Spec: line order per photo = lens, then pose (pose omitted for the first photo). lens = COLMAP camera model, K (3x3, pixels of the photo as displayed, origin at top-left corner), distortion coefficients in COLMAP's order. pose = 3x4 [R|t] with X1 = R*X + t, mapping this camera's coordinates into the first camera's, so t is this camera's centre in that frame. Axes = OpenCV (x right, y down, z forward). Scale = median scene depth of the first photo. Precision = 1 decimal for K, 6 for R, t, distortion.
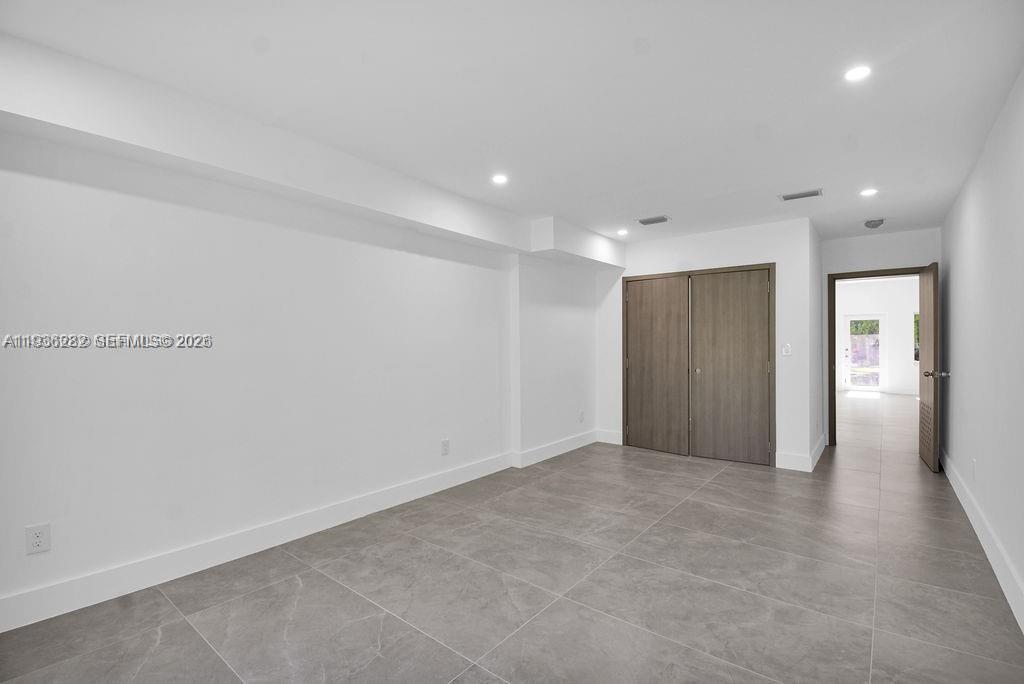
lens RADIAL K [[460.7, 0, 520.1], [0, 460.7, 346.7], [0, 0, 1]] dist [0.005919, -0.014900]
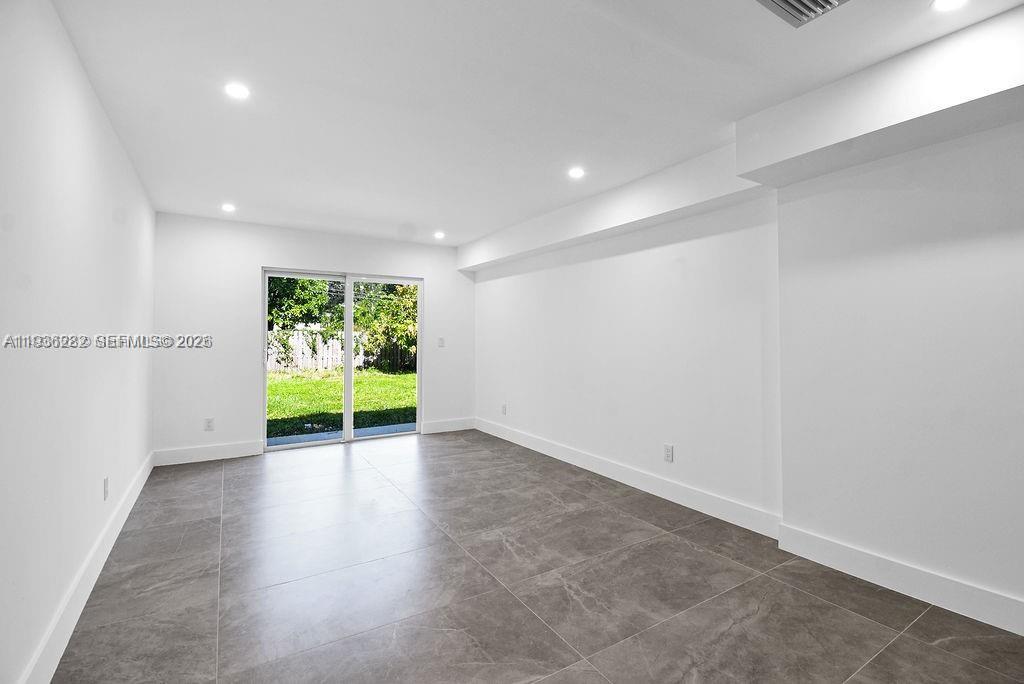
lens RADIAL K [[460.7, 0, 510.2], [0, 460.7, 333.8], [0, 0, 1]] dist [0.005919, -0.014900]
pose [[-0.348290, -0.004282, -0.937377, 0.919646], [-0.006210, 0.999978, -0.002261, -0.012053], [0.937366, 0.005033, -0.348309, 1.192749]]
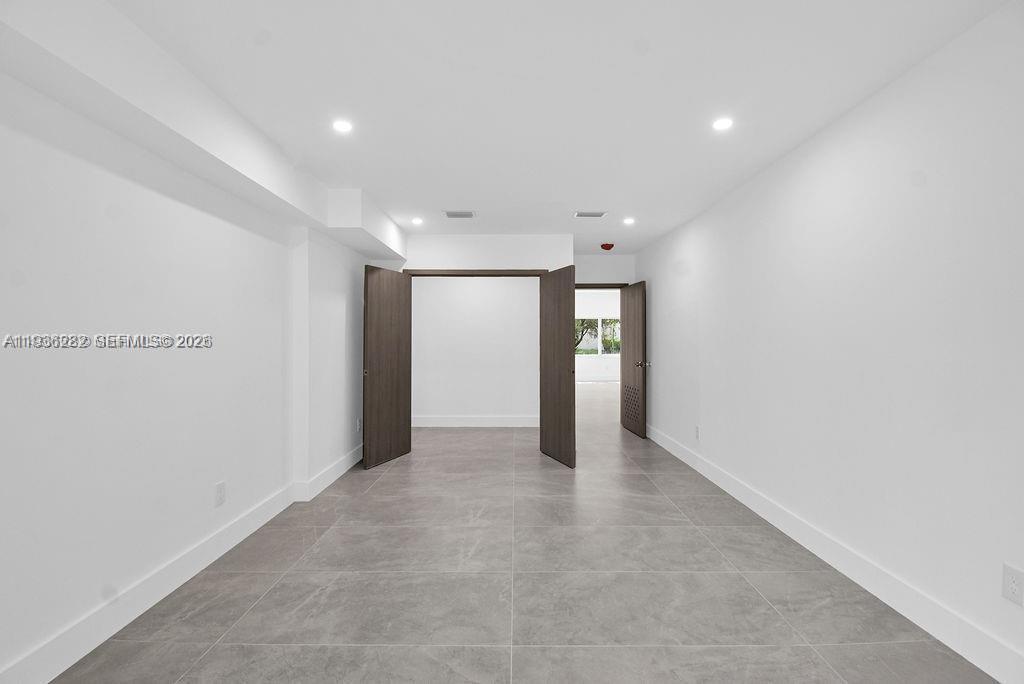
lens RADIAL K [[460.7, 0, 515.1], [0, 460.7, 336.1], [0, 0, 1]] dist [0.005919, -0.014900]
pose [[0.785911, 0.007389, 0.618295, -0.283191], [0.003021, 0.999871, -0.015789, -0.003556], [-0.618332, 0.014277, 0.785788, 0.223957]]
